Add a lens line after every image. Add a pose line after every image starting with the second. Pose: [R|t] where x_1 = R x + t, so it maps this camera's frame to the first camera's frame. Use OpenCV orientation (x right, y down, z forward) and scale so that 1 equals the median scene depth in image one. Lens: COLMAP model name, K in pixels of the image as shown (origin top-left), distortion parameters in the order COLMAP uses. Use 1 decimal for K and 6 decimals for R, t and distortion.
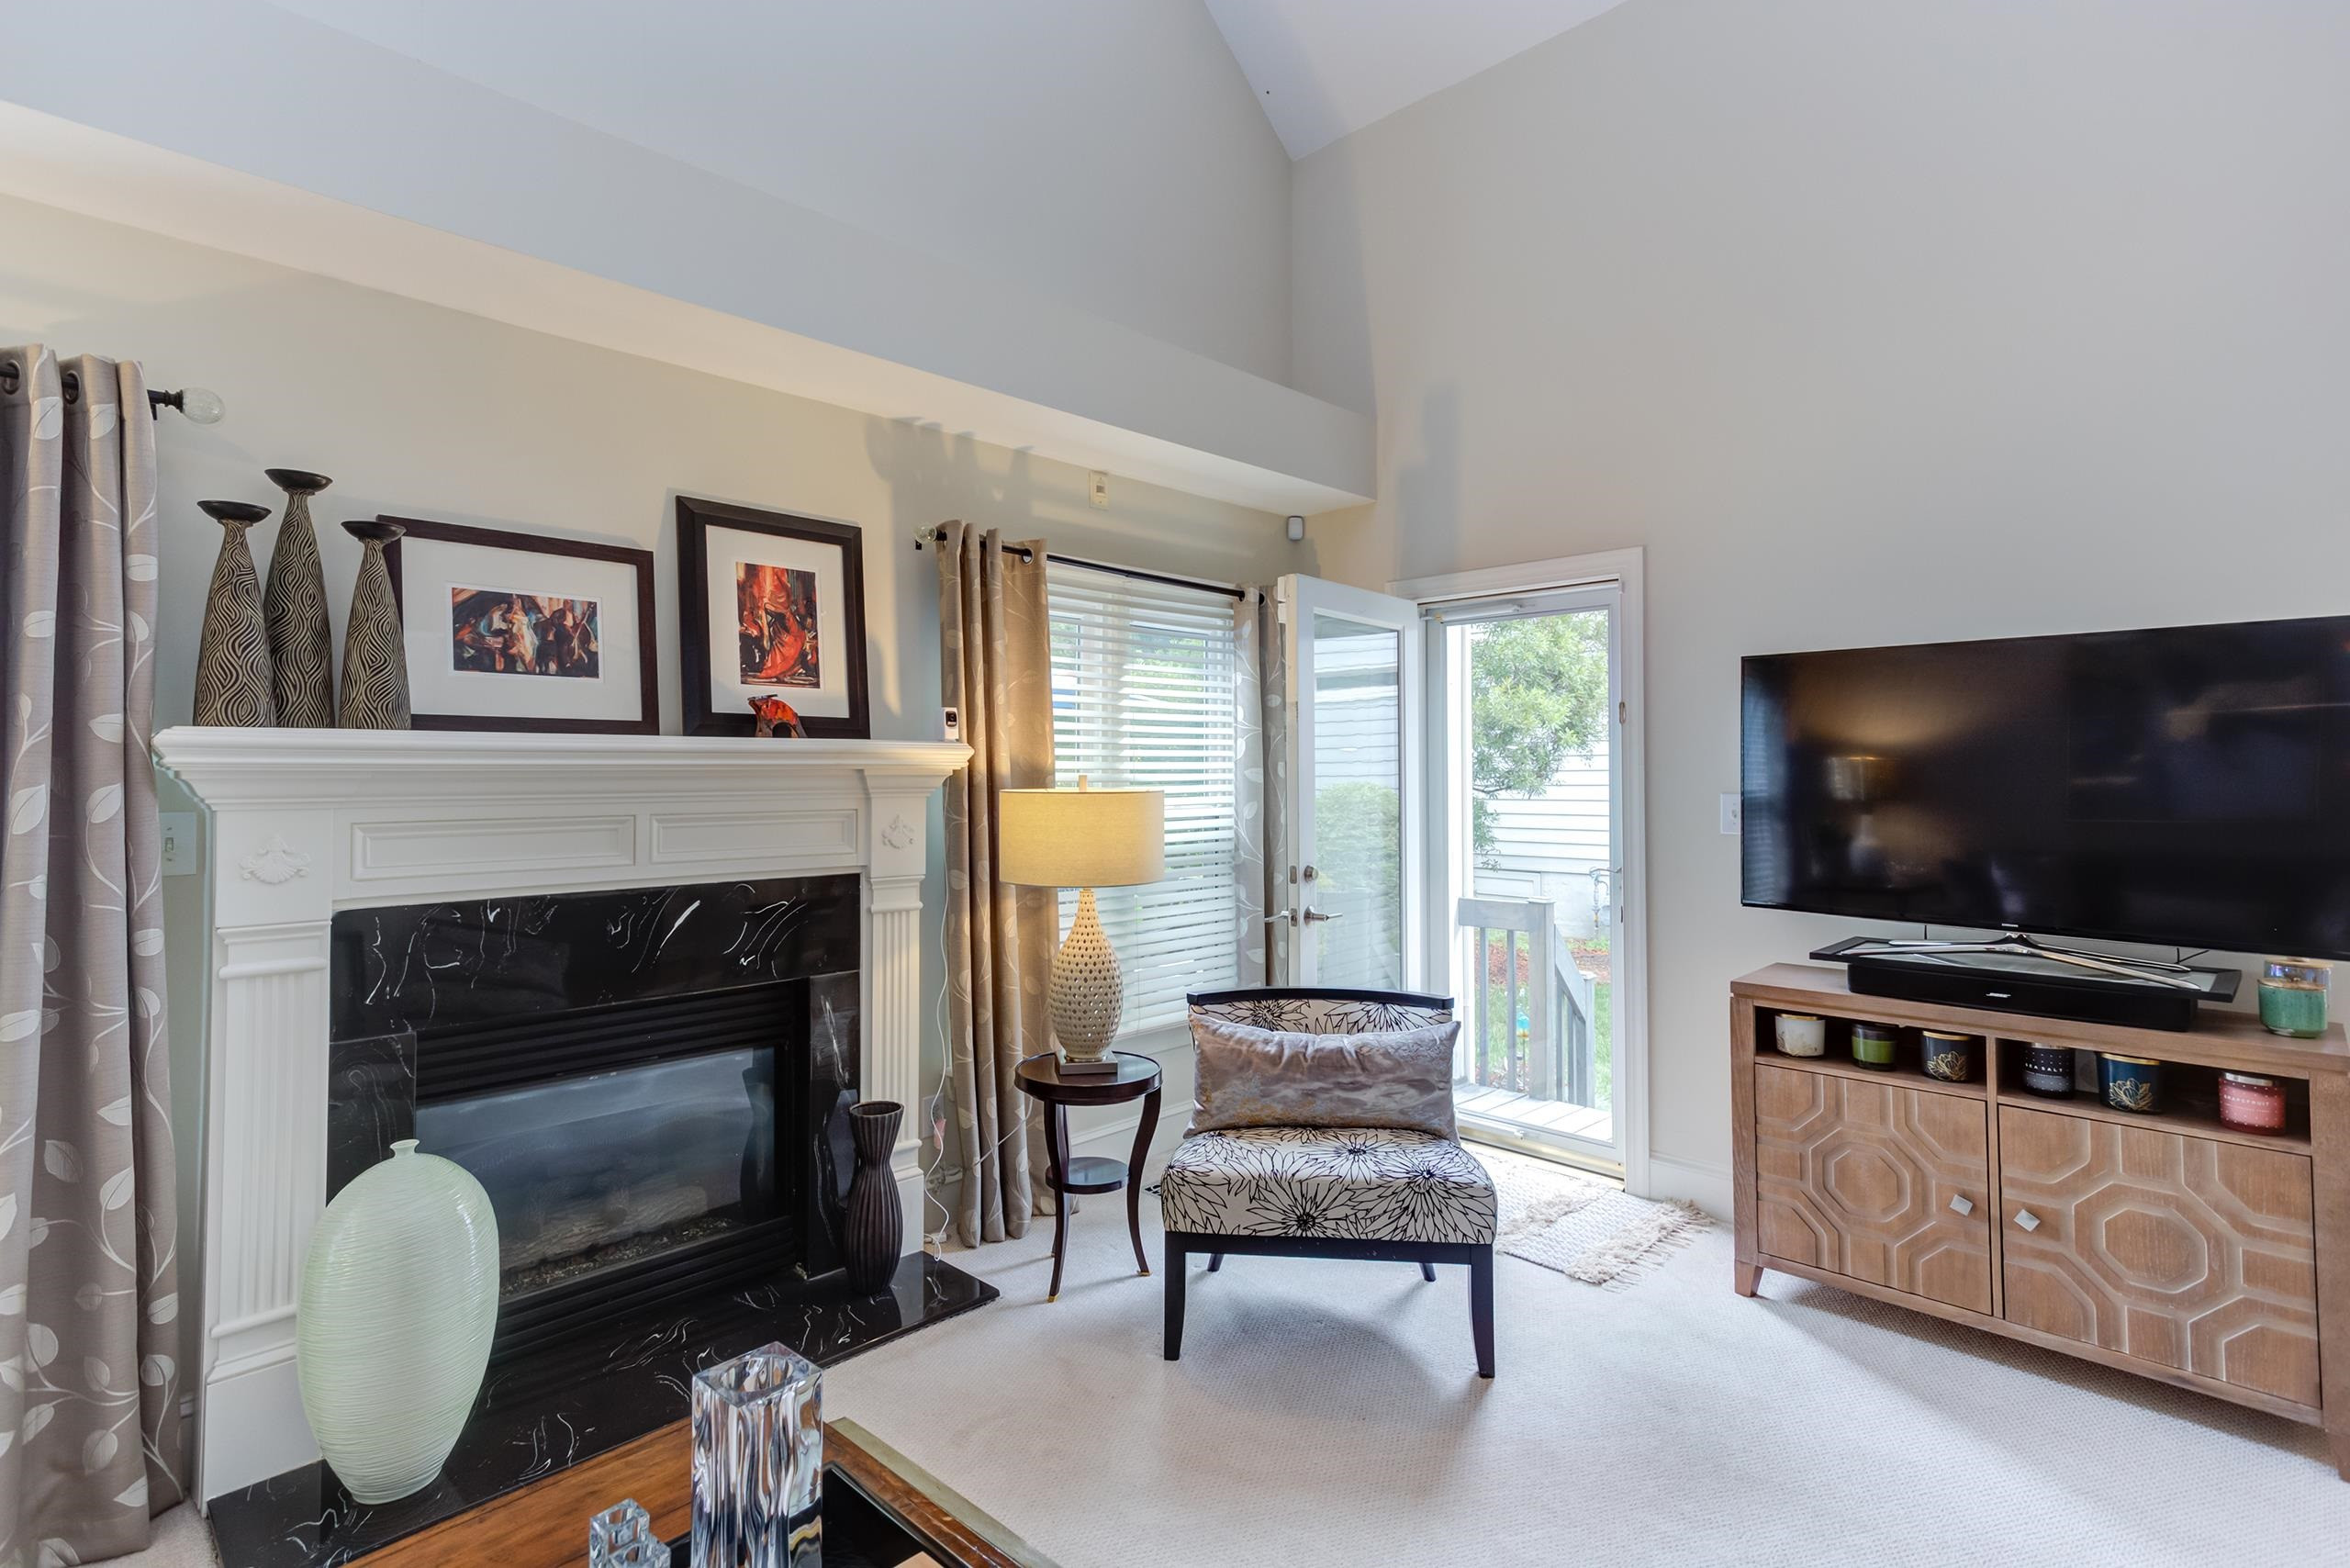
lens RADIAL K [[1135.2, 0, 1166.5], [0, 1135.2, 764.4], [0, 0, 1]] dist [0.026401, 0.000263]
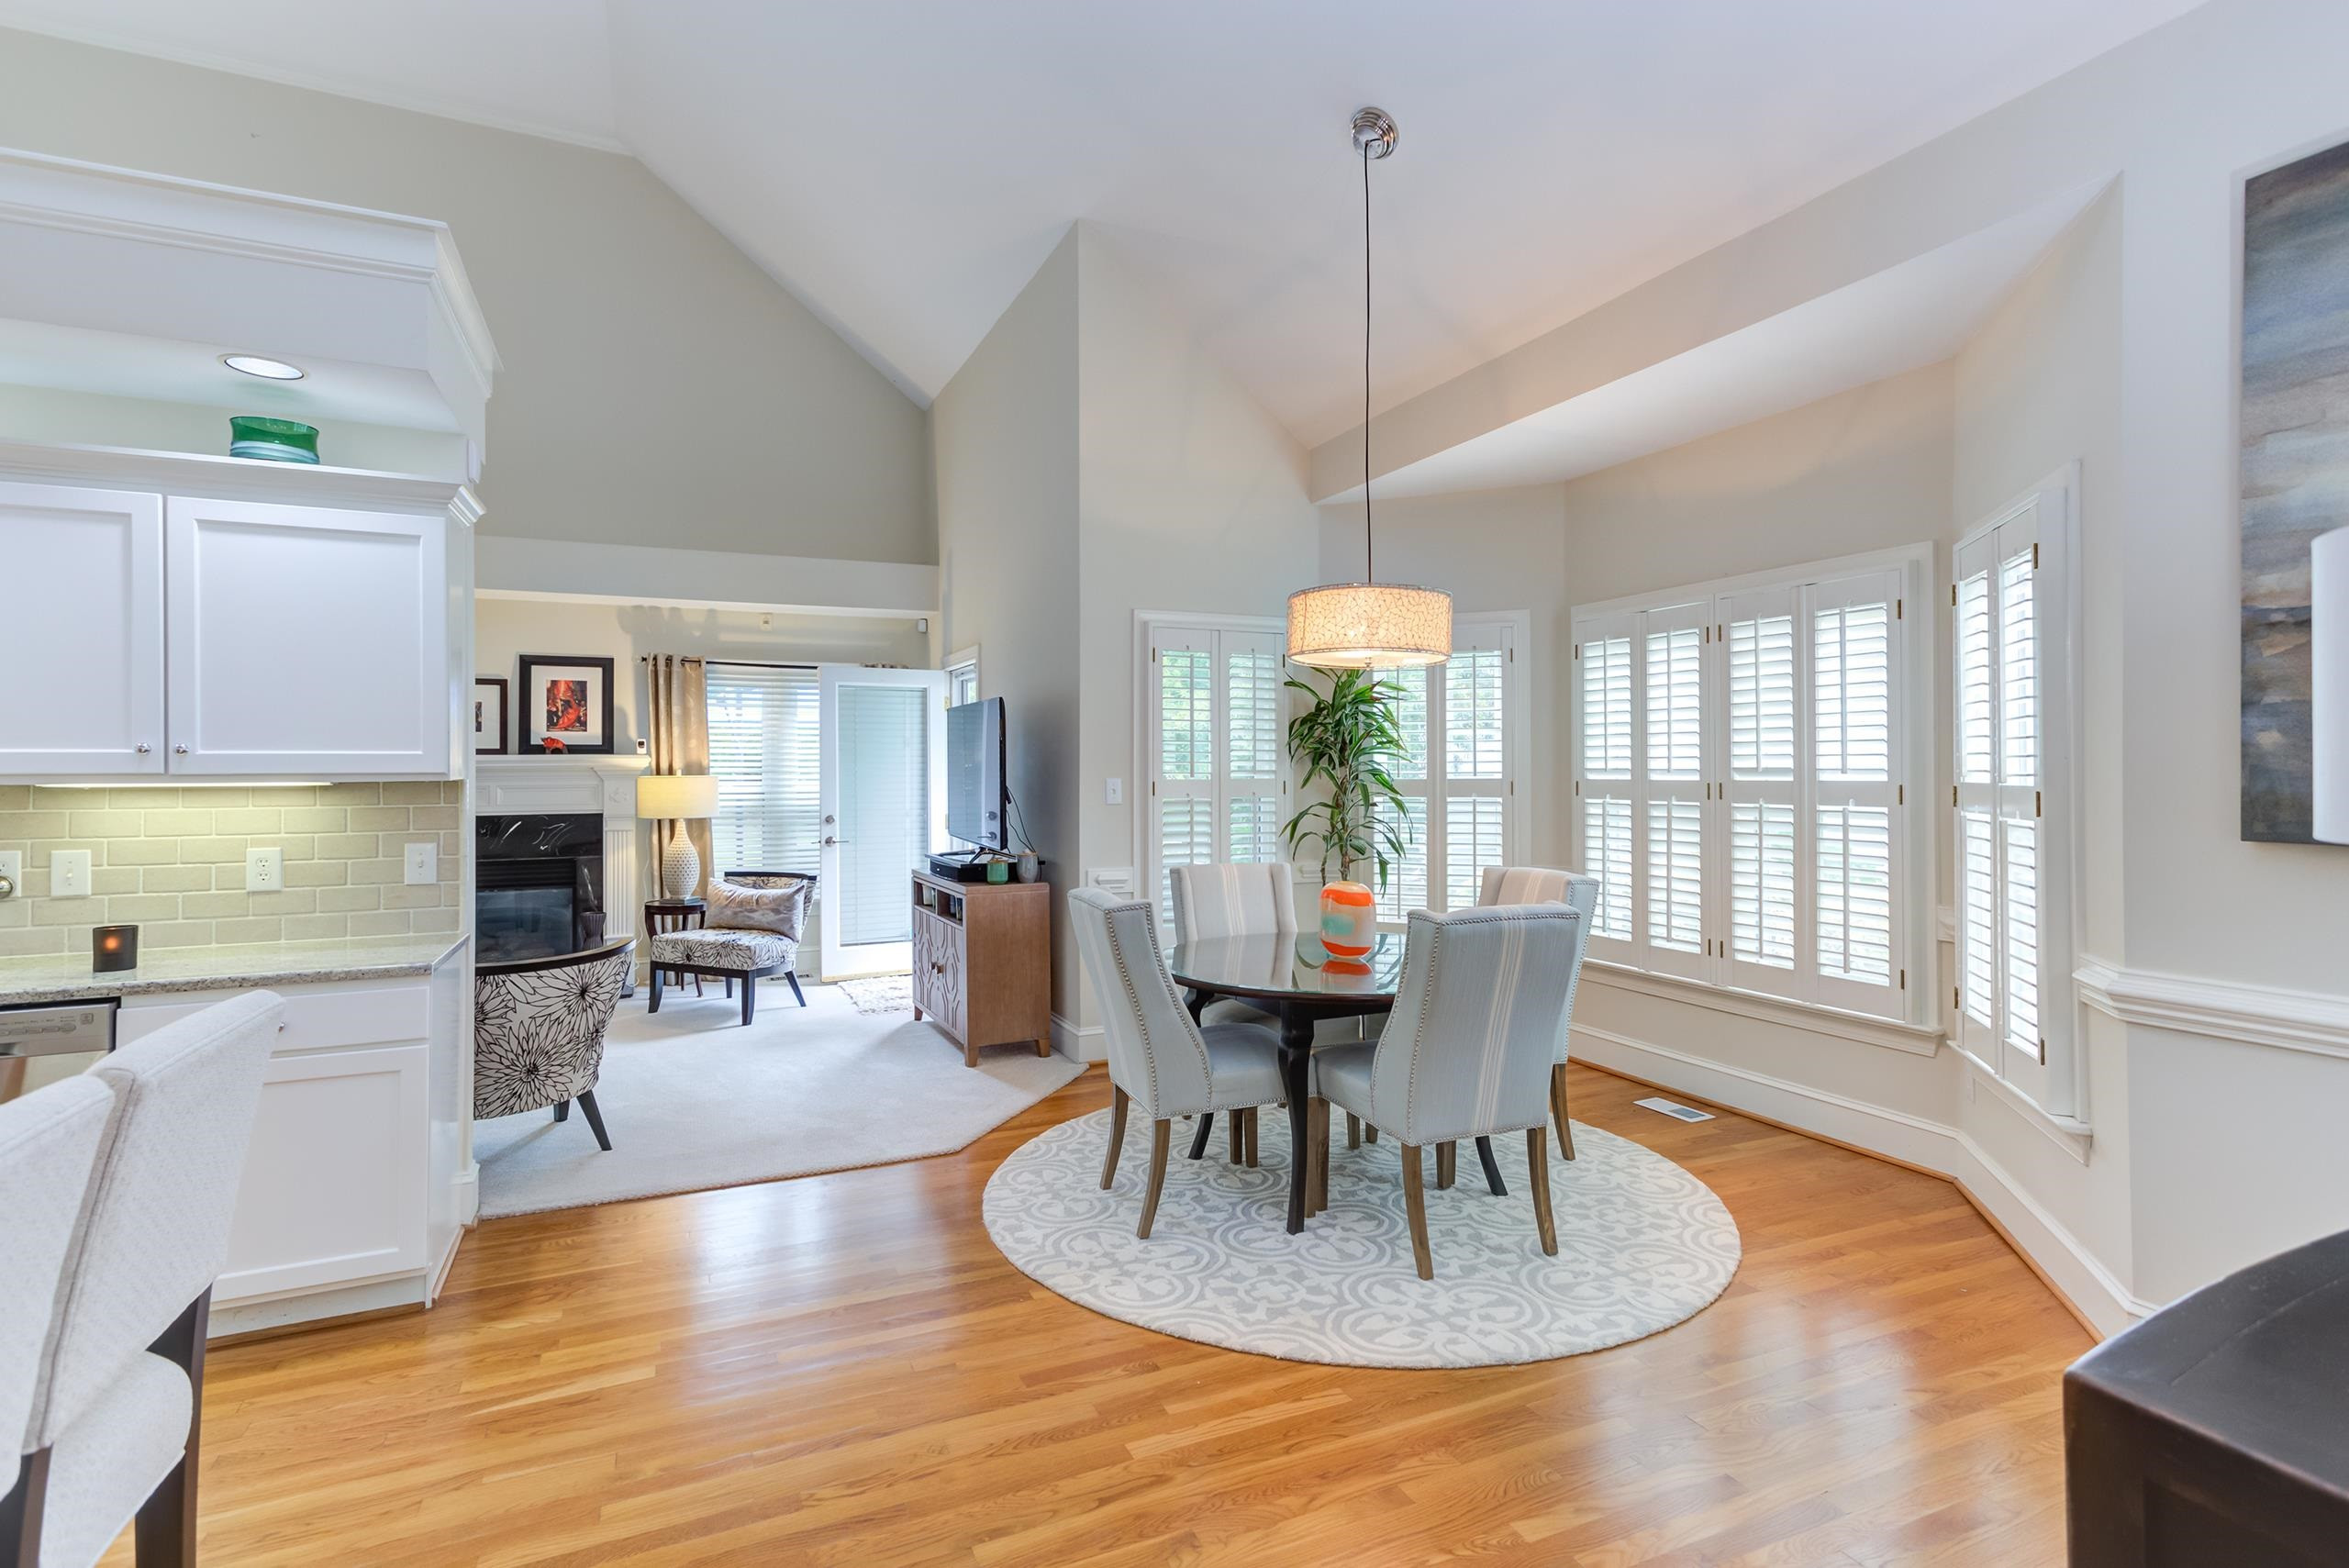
lens RADIAL K [[1134.7, 0, 1166.0], [0, 1134.7, 764.4], [0, 0, 1]] dist [0.026401, 0.000263]
pose [[0.935050, -0.003602, -0.354498, 1.676826], [0.007430, 0.999928, 0.009439, -0.015720], [0.354438, -0.011460, 0.935009, -0.766937]]
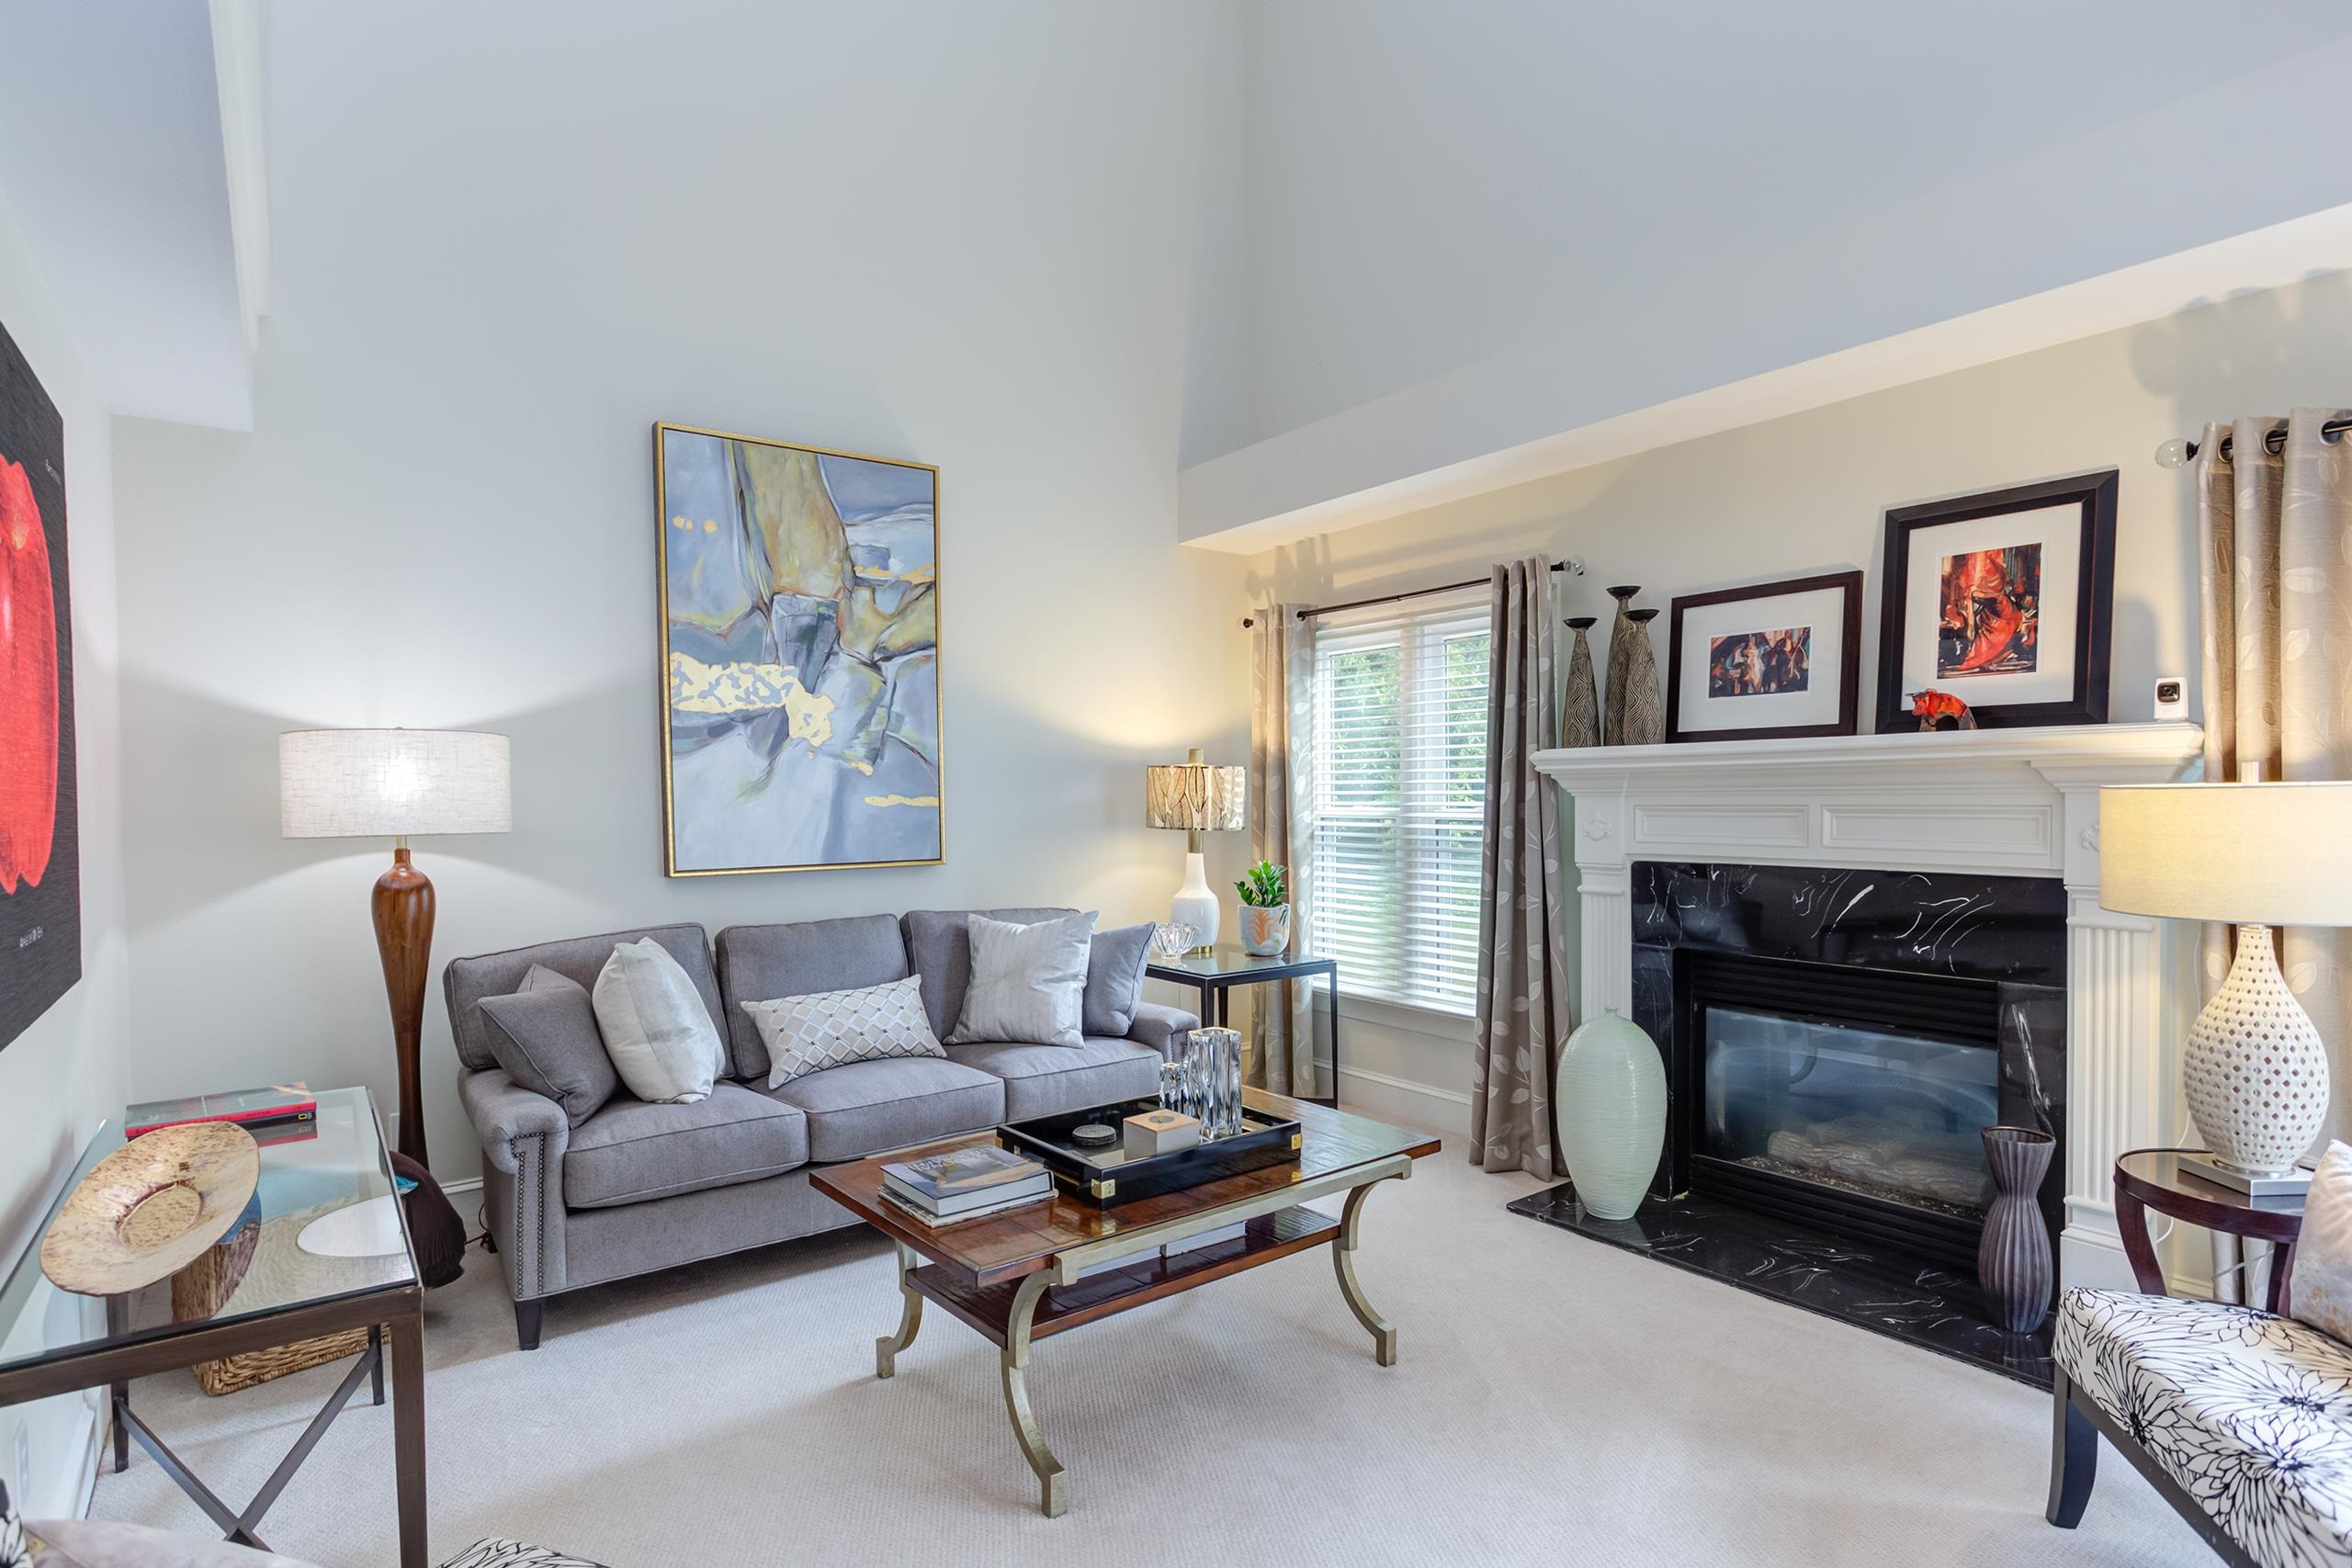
lens RADIAL K [[1195.9, 0, 1171.4], [0, 1195.9, 822.2], [0, 0, 1]] dist [0.000952, -0.000104]
pose [[-0.146216, 0.031947, -0.988737, 0.784028], [0.023611, 0.999306, 0.028797, 0.009849], [0.988971, -0.019135, -0.146869, 0.483225]]
